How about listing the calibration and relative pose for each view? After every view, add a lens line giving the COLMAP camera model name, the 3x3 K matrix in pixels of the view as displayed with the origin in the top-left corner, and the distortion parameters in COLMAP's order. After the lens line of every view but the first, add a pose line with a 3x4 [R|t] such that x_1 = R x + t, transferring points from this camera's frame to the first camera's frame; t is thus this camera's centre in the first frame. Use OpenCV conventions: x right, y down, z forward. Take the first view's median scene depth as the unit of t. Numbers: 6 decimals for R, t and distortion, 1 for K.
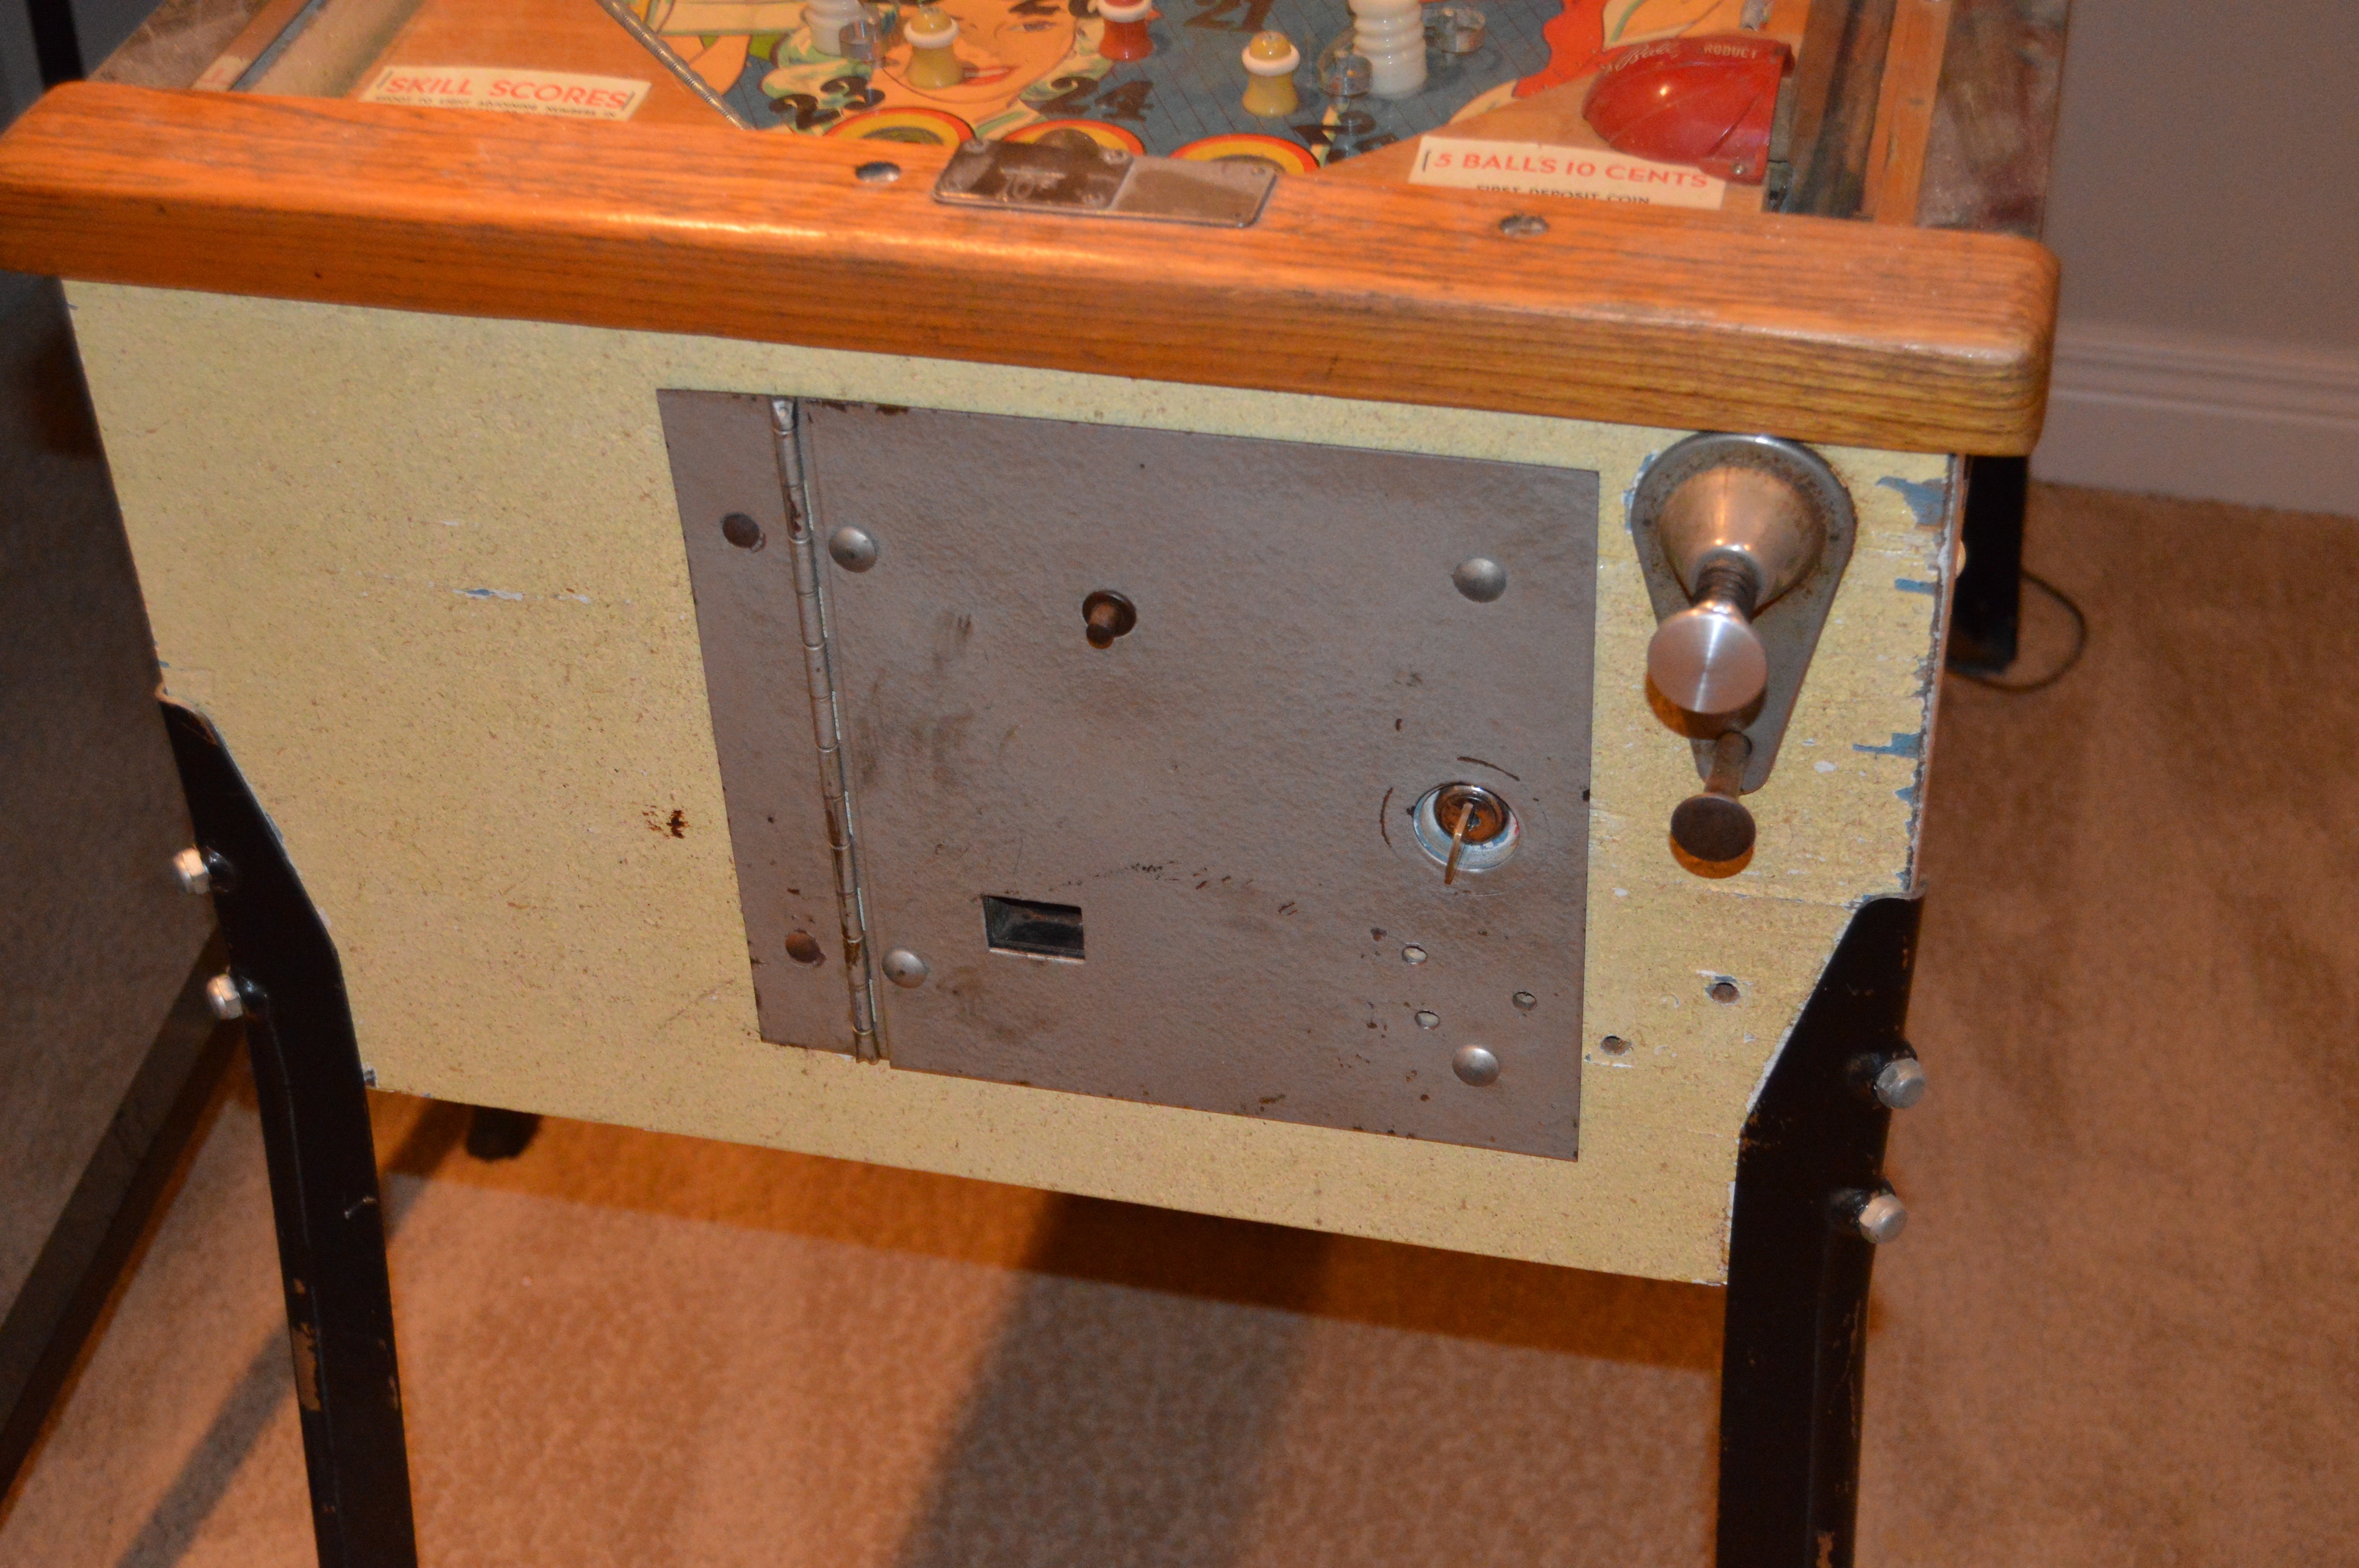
lens RADIAL K [[3509.1, 0, 1198.0], [0, 3509.1, 787.1], [0, 0, 1]] dist [-0.045707, 0.000000]
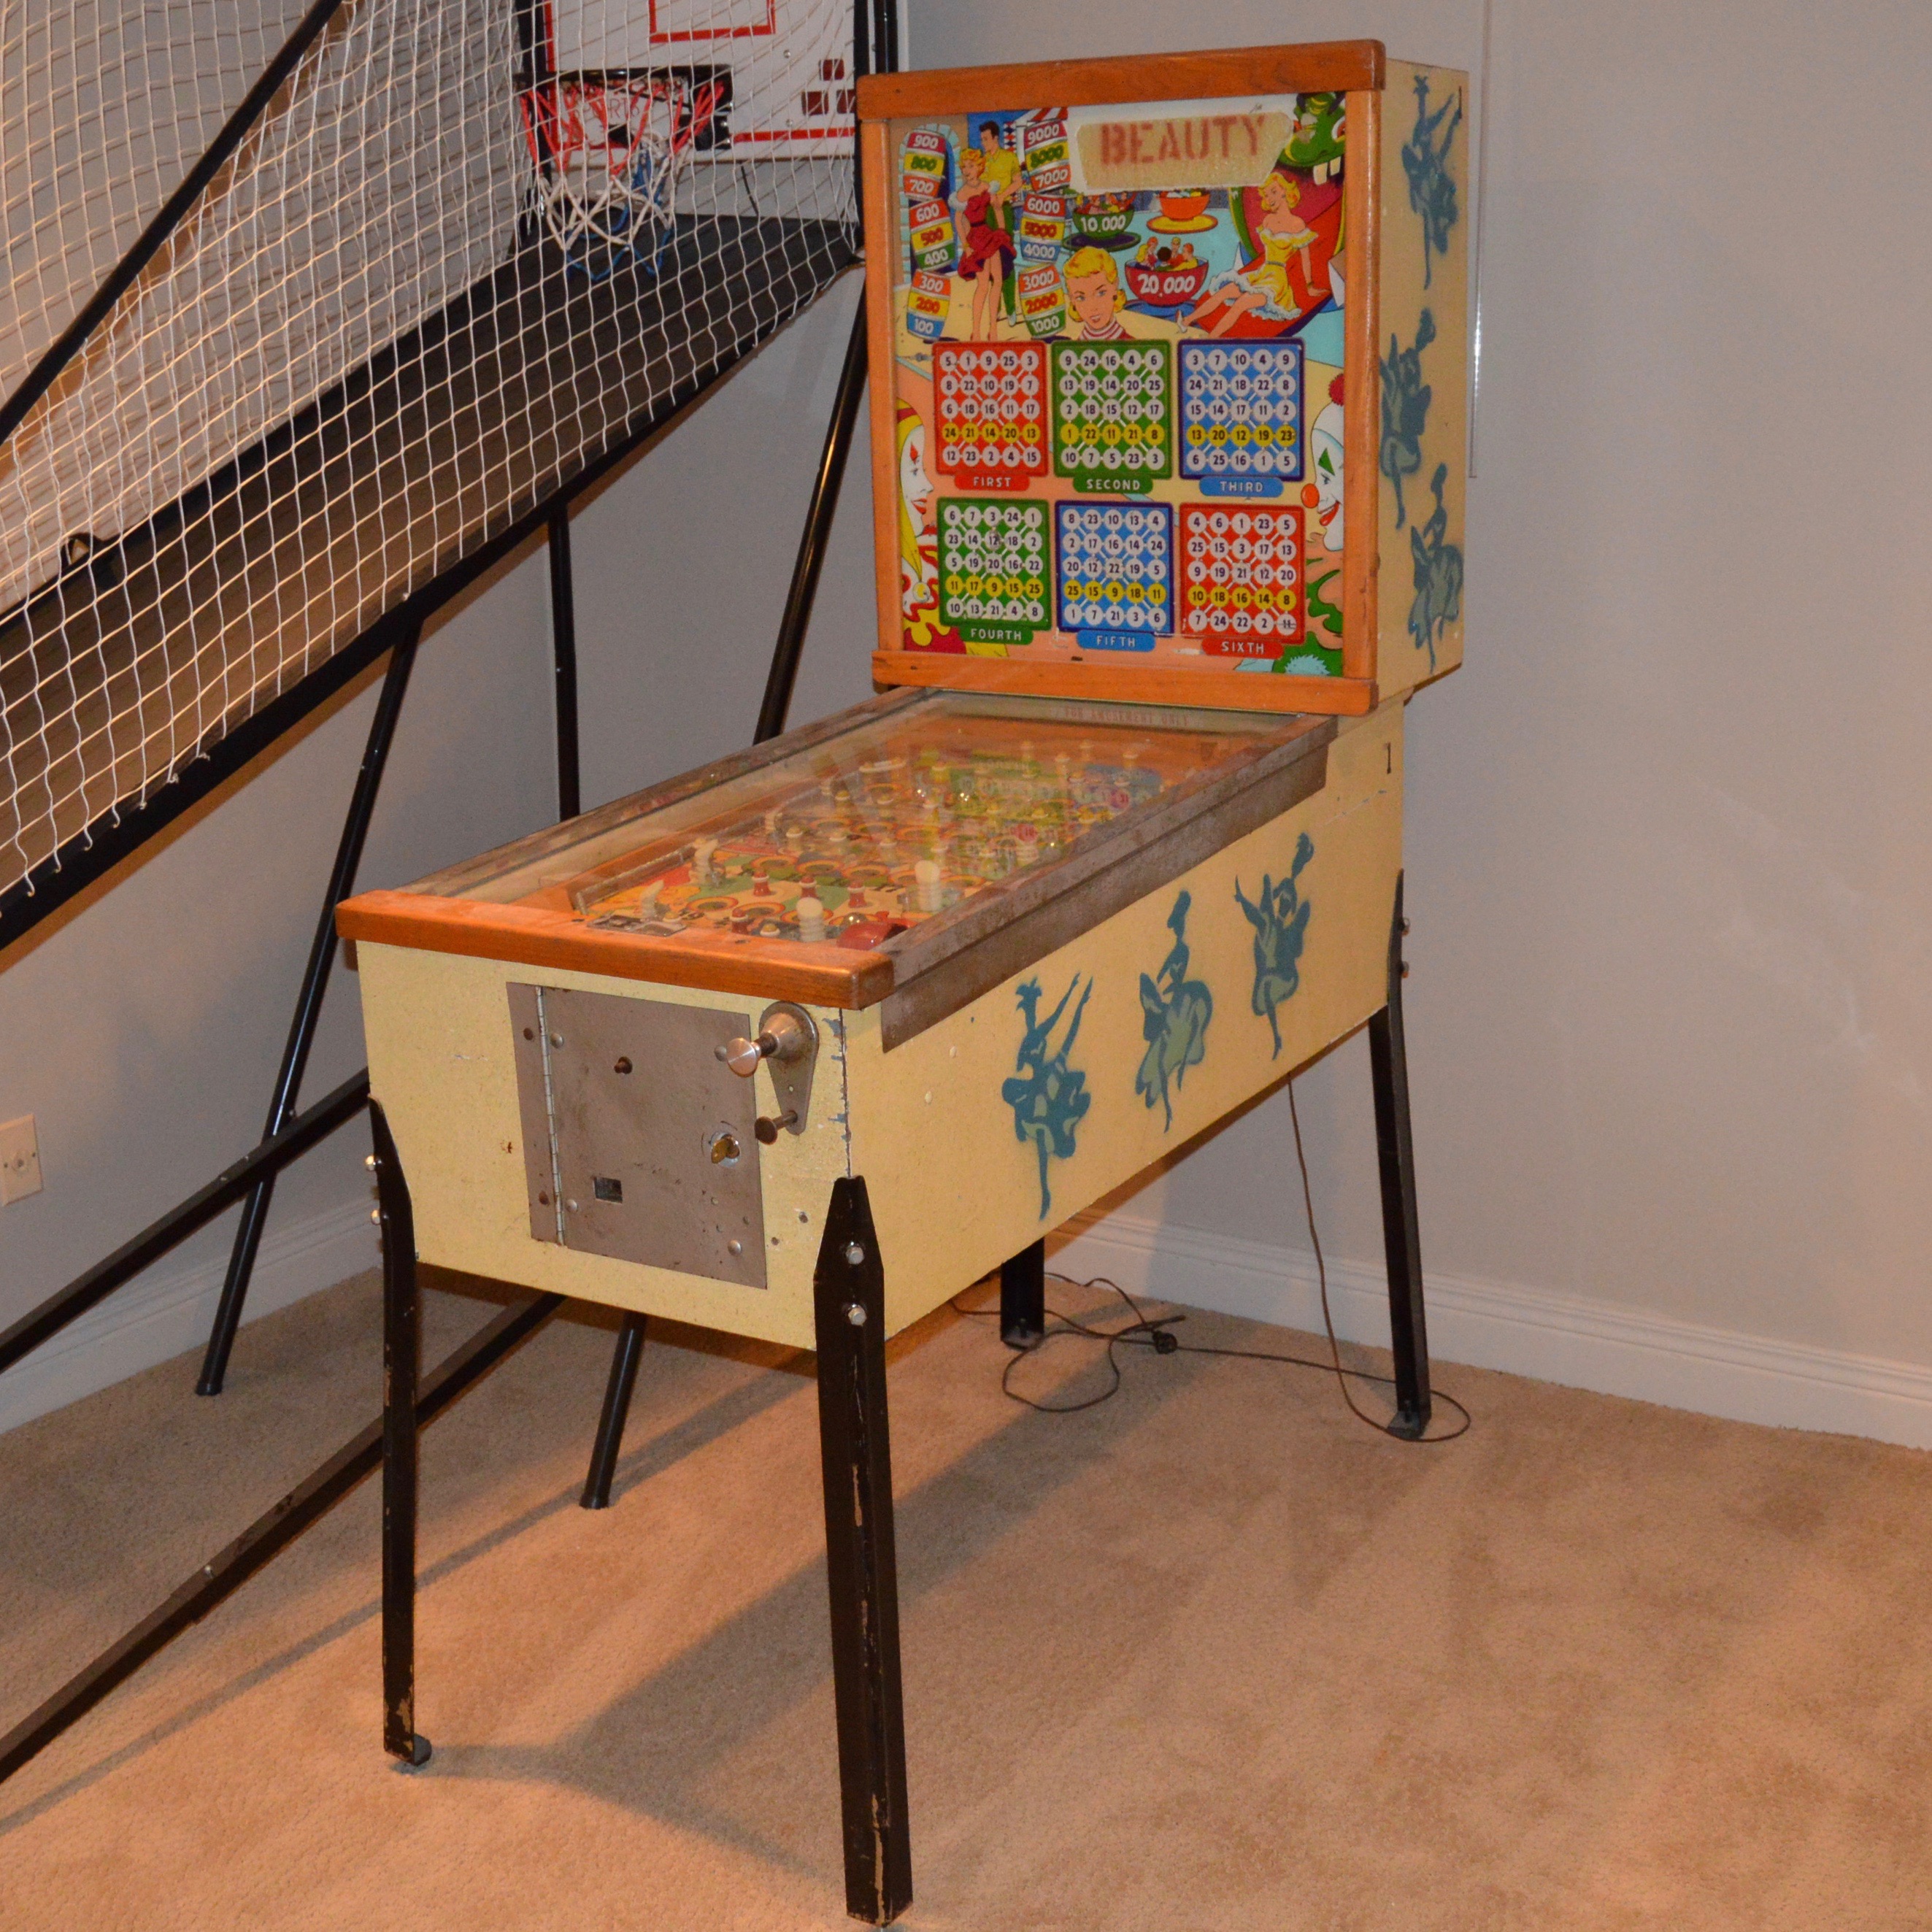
lens RADIAL K [[2559.5, 0, 966.8], [0, 2559.5, 956.9], [0, 0, 1]] dist [-0.080938, 0.000000]
pose [[0.955962, 0.080556, -0.282220, 0.852196], [-0.176777, 0.925636, -0.334586, 0.537801], [0.234280, 0.369741, 0.899113, -0.942729]]
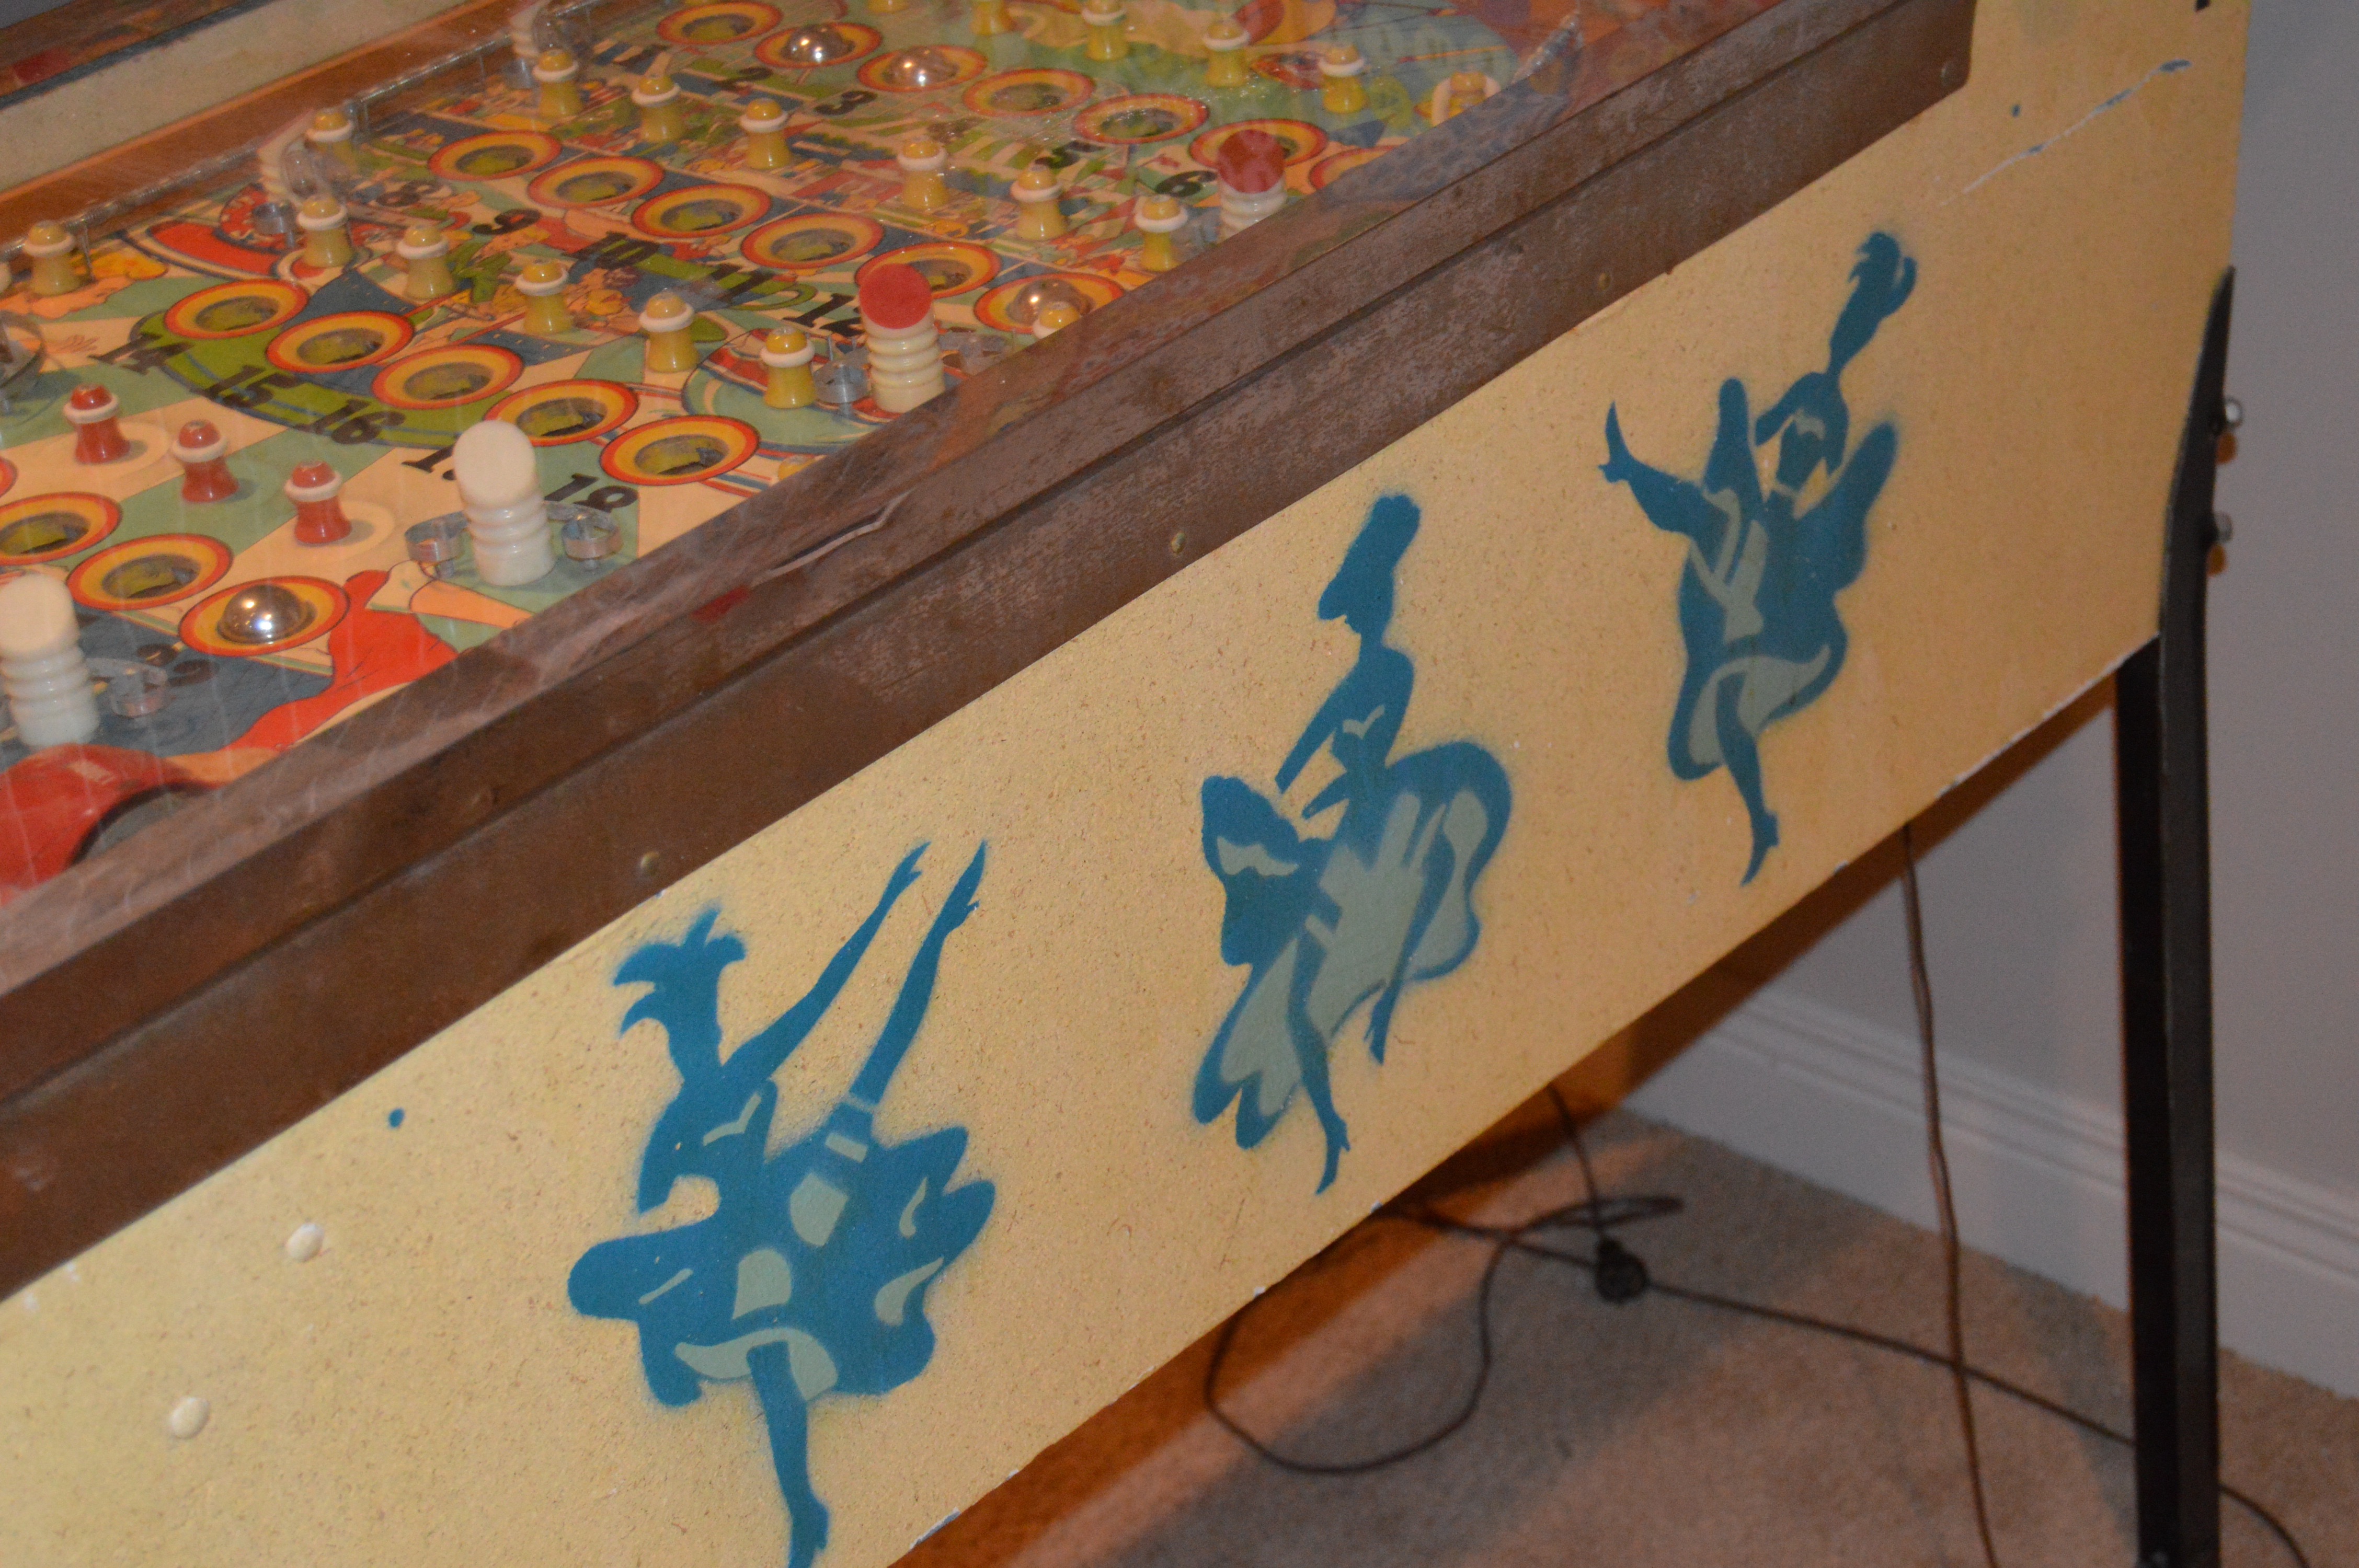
lens RADIAL K [[4017.8, 0, 1184.6], [0, 4017.8, 785.4], [0, 0, 1]] dist [-0.023143, 0.000000]
pose [[0.898216, 0.200585, -0.391118, 0.792477], [-0.254405, 0.962859, -0.090448, -0.189467], [0.358449, 0.180744, 0.915885, 0.195529]]
